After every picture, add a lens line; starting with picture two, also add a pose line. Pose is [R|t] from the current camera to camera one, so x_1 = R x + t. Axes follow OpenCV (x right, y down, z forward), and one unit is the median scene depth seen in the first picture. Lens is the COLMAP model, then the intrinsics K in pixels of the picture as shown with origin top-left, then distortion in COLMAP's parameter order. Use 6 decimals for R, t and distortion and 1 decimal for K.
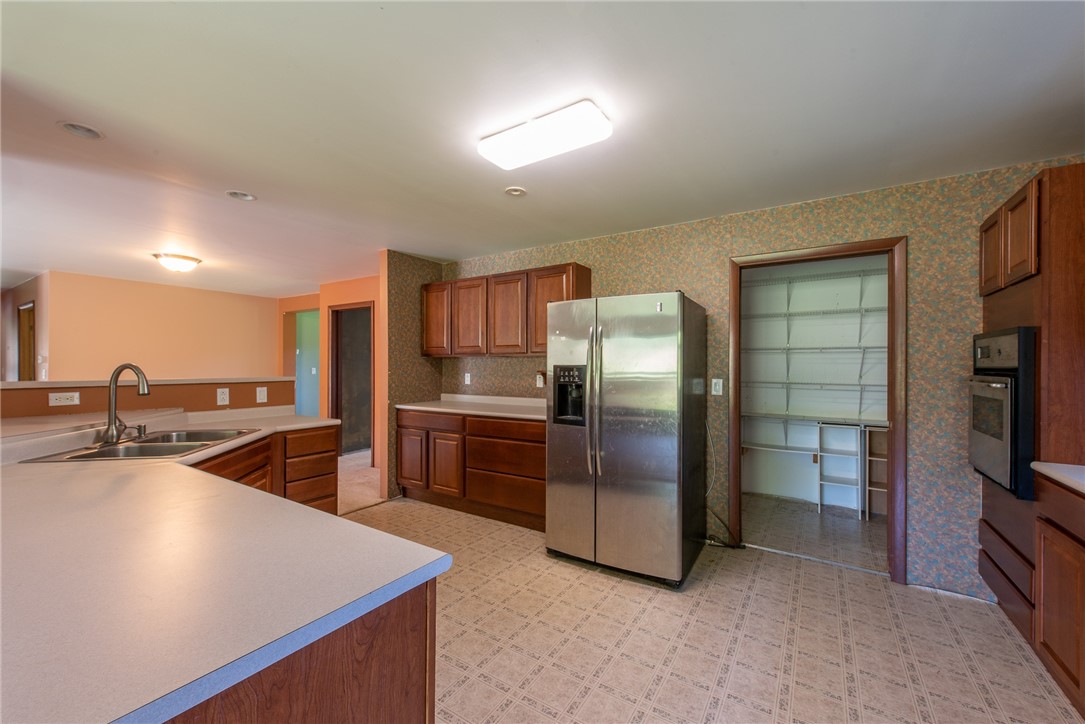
lens RADIAL K [[434.1, 0, 542.5], [0, 434.1, 362.0], [0, 0, 1]] dist [0.000046, -0.000027]
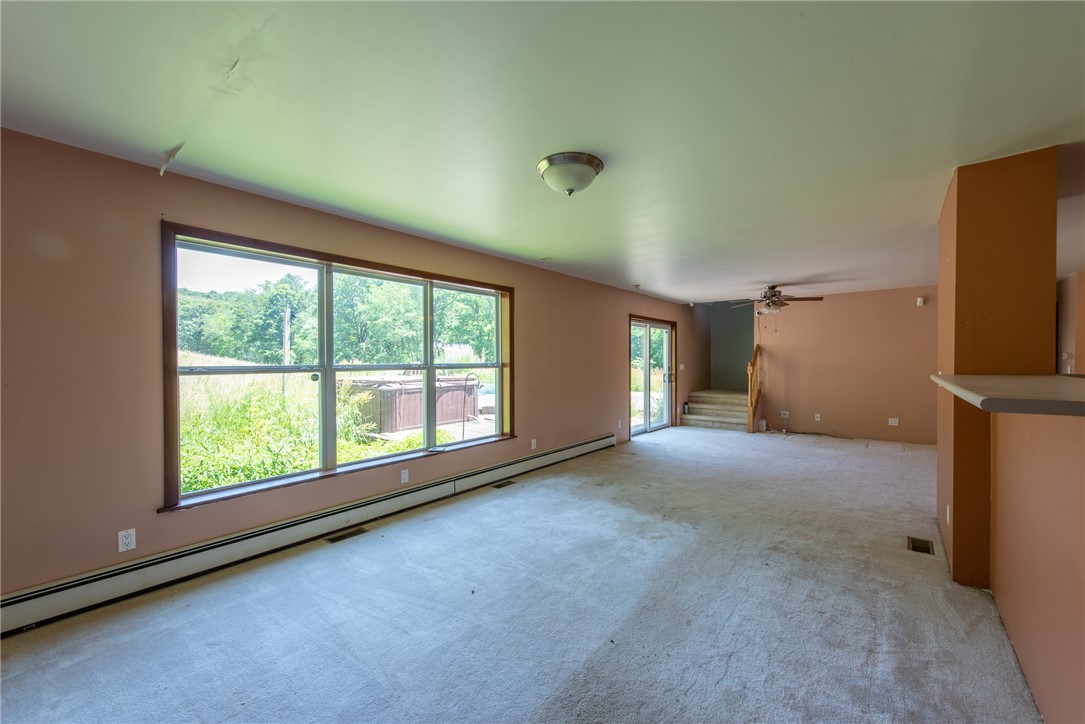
lens RADIAL K [[424.7, 0, 544.2], [0, 424.7, 365.1], [0, 0, 1]] dist [0.008257, -0.000256]
pose [[-0.112850, 0.006472, -0.993591, 0.118182], [0.009231, 0.999942, 0.005465, -0.001730], [0.993569, -0.008556, -0.112904, -0.326208]]
